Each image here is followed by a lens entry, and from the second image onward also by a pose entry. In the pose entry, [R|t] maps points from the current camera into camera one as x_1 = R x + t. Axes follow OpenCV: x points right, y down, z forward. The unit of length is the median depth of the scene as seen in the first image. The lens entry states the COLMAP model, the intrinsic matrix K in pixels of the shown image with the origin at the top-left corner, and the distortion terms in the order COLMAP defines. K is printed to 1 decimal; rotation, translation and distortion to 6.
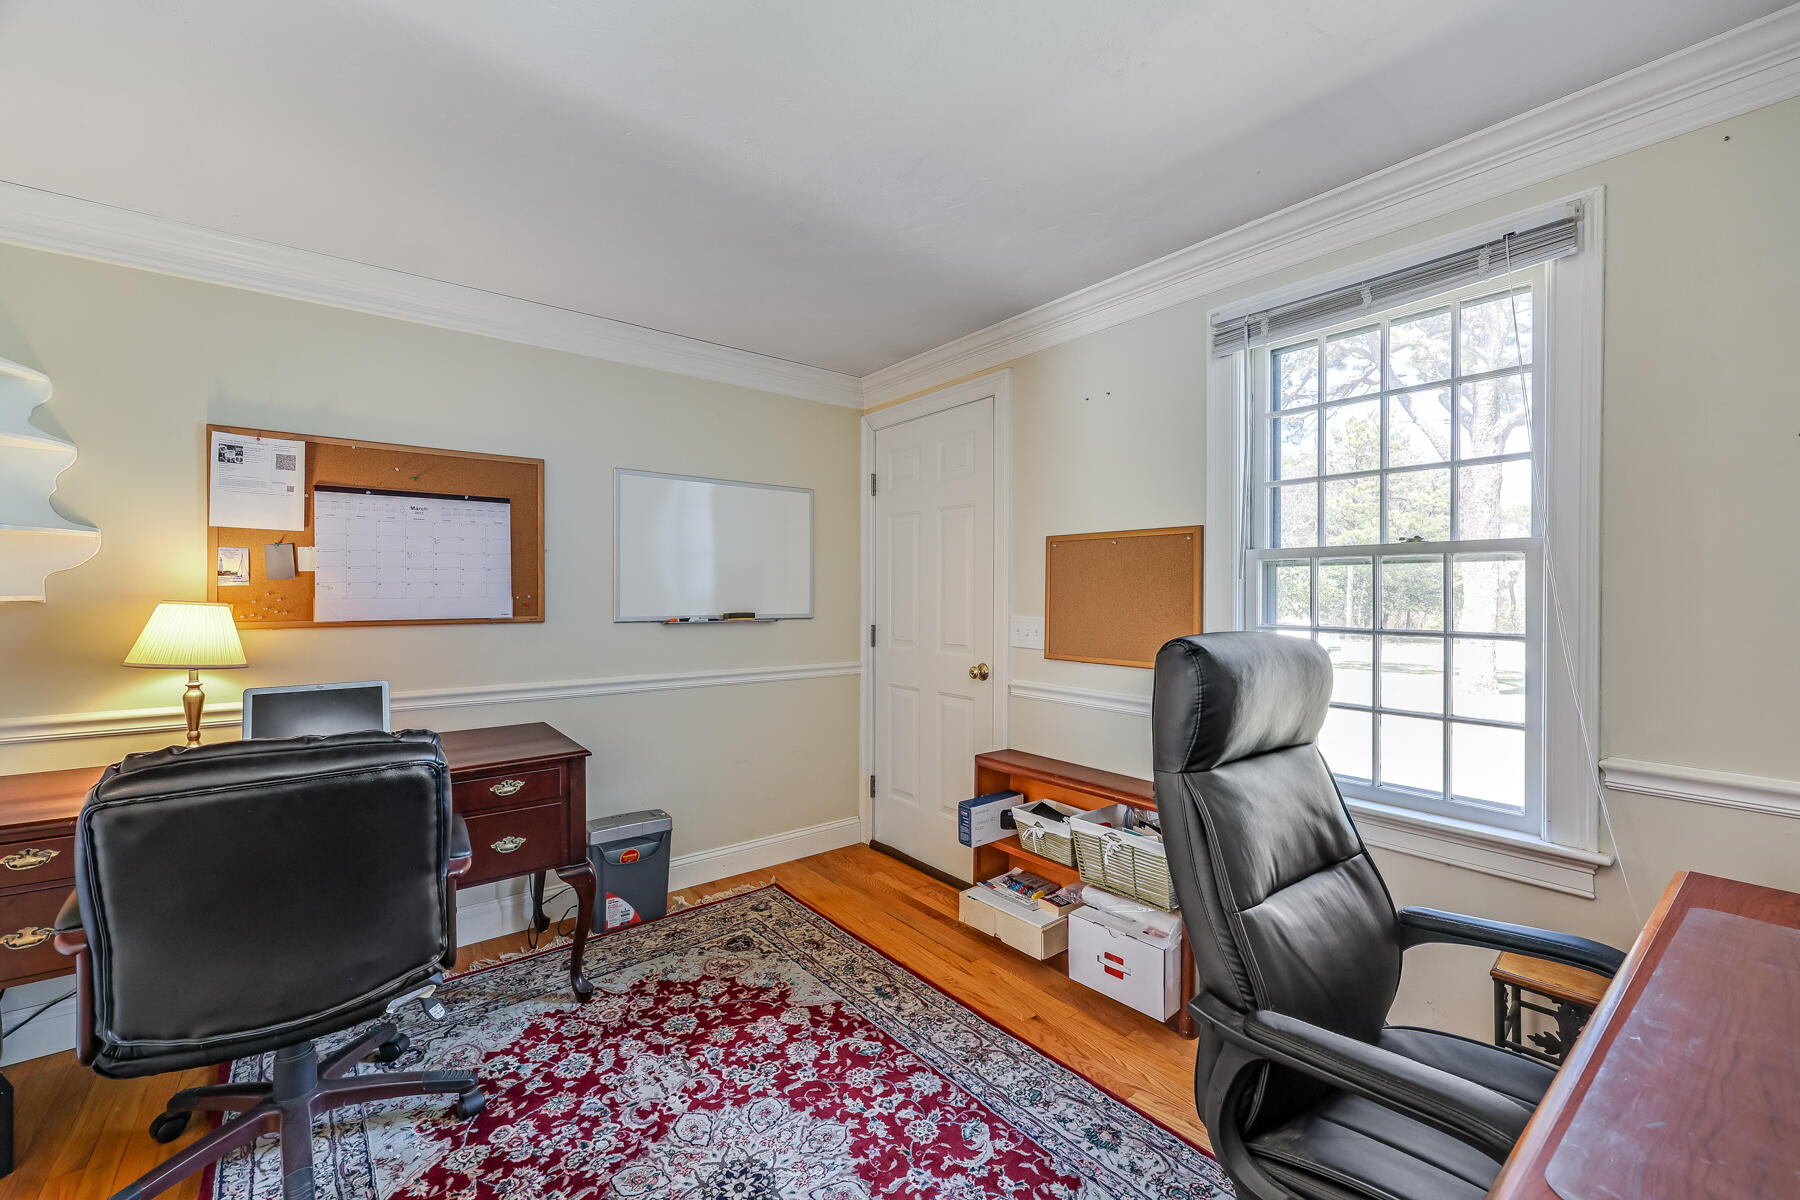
lens RADIAL K [[744.6, 0, 898.2], [0, 744.6, 595.8], [0, 0, 1]] dist [0.003311, -0.000476]
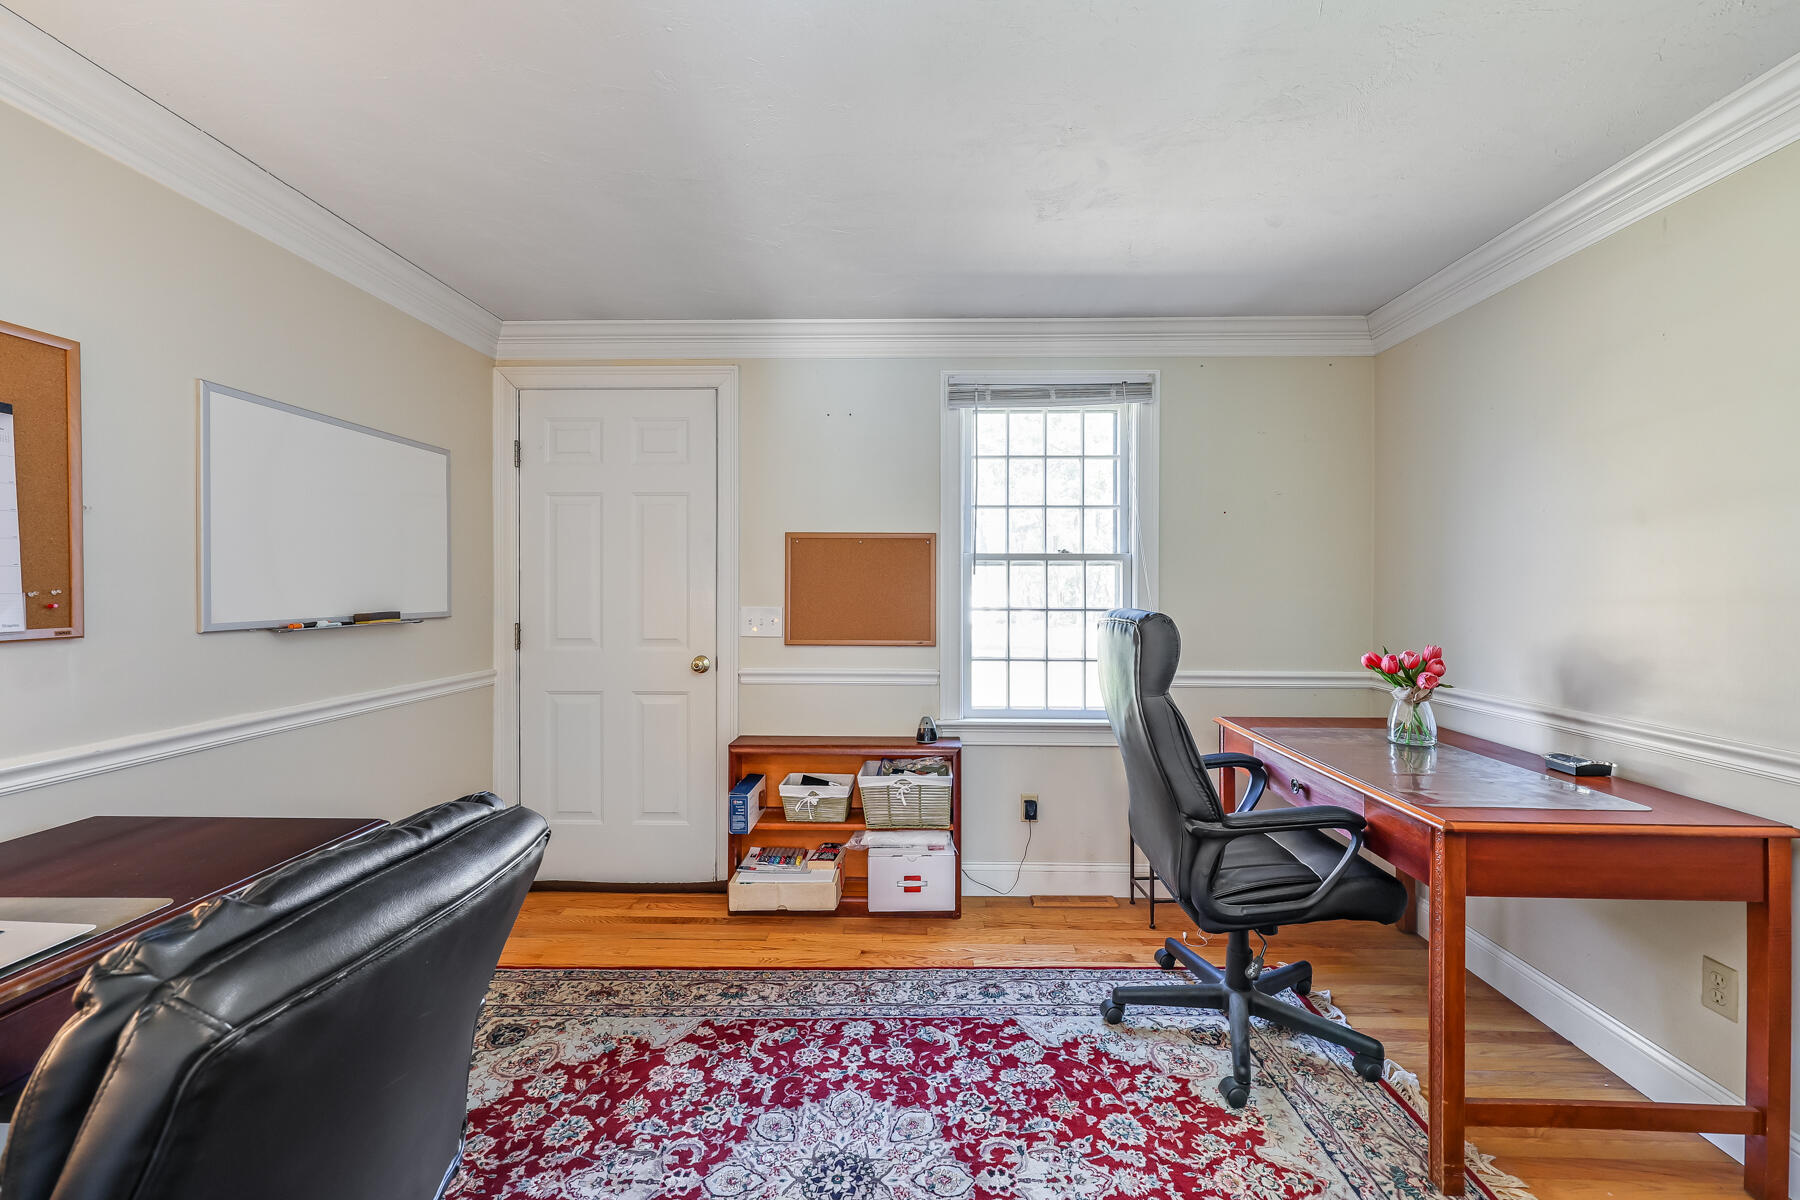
lens RADIAL K [[744.6, 0, 931.9], [0, 744.6, 588.0], [0, 0, 1]] dist [0.003311, -0.000476]
pose [[0.617912, -0.004017, 0.786237, -0.645928], [0.003544, 0.999991, 0.002324, -0.000164], [-0.786239, 0.001351, 0.617921, 0.199534]]
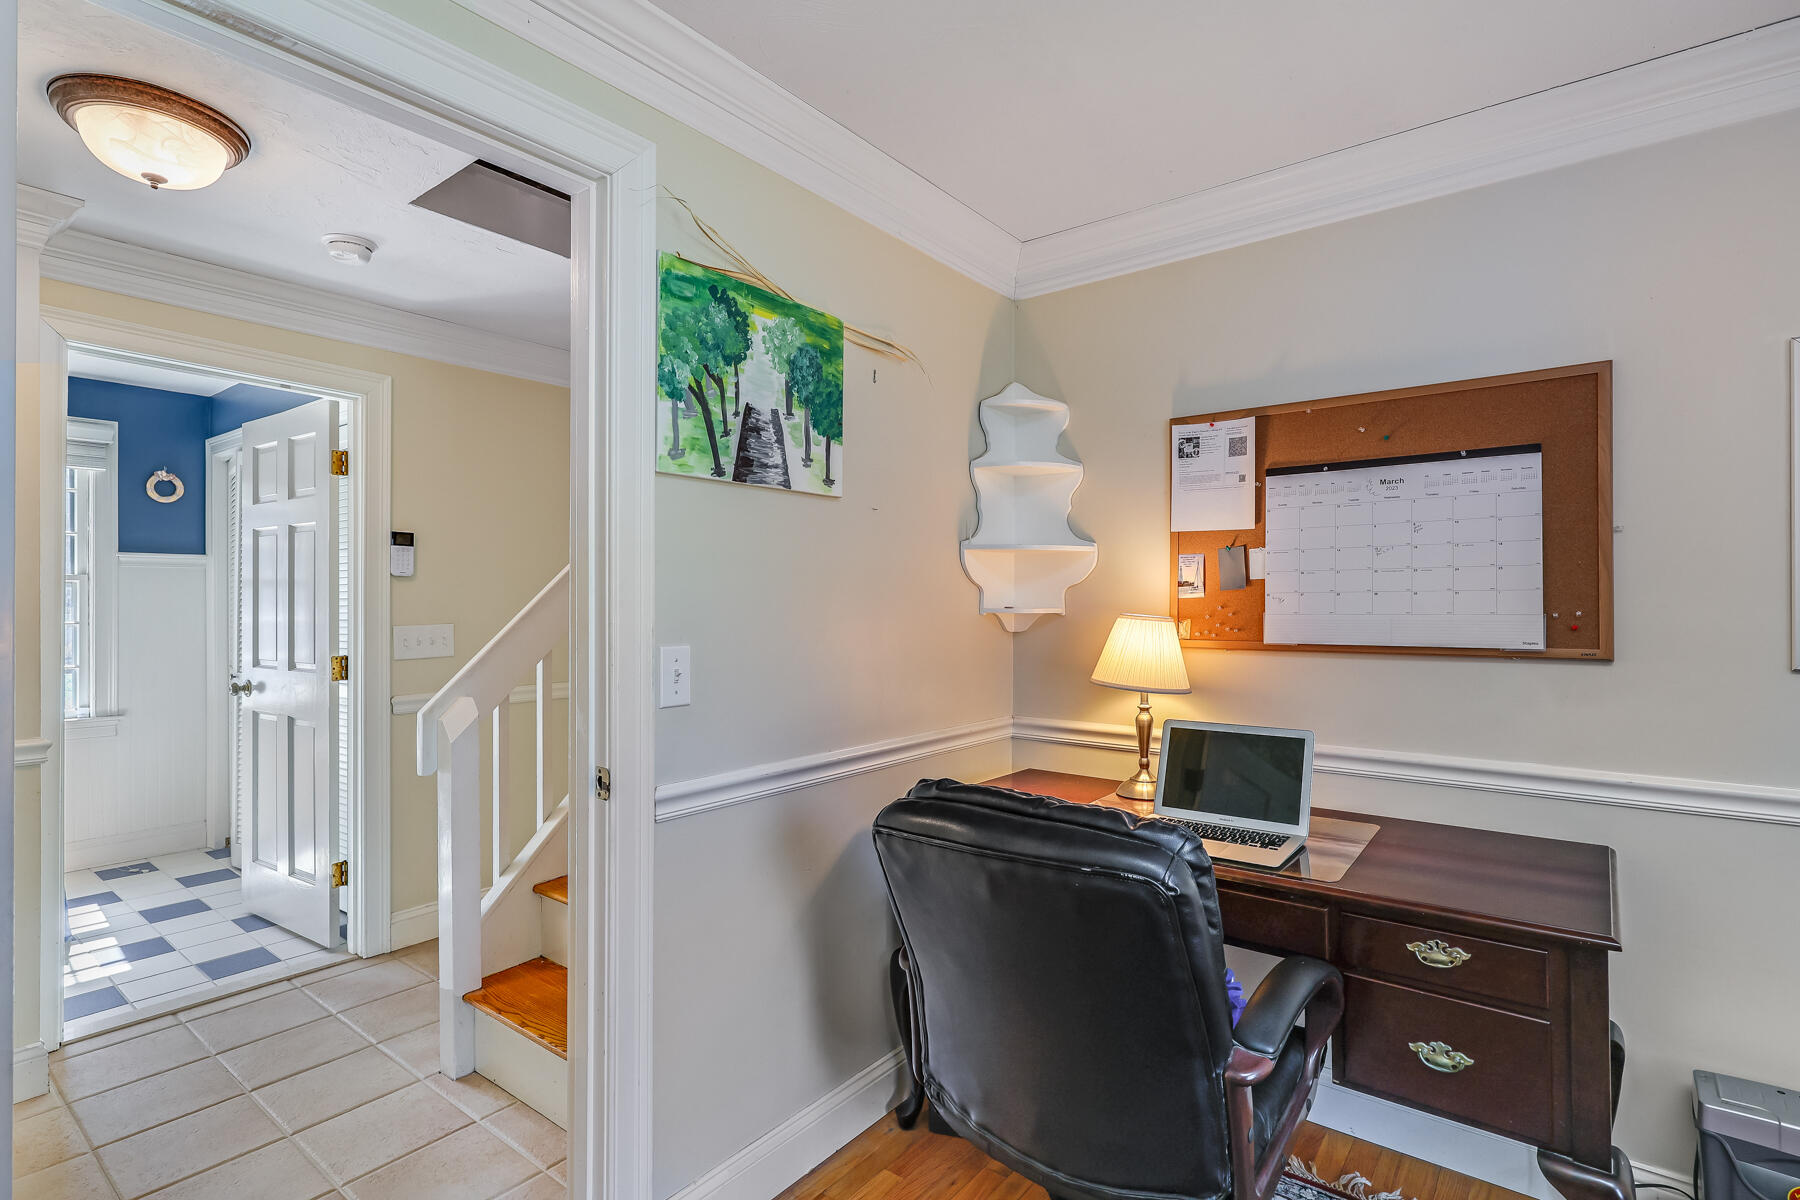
lens RADIAL K [[872.4, 0, 894.6], [0, 872.4, 596.8], [0, 0, 1]] dist [-0.003684, -0.000244]
pose [[0.230930, -0.007976, -0.972938, 0.021516], [-0.001980, 0.999960, -0.008668, -0.005388], [0.972968, 0.003928, 0.230905, 0.432585]]
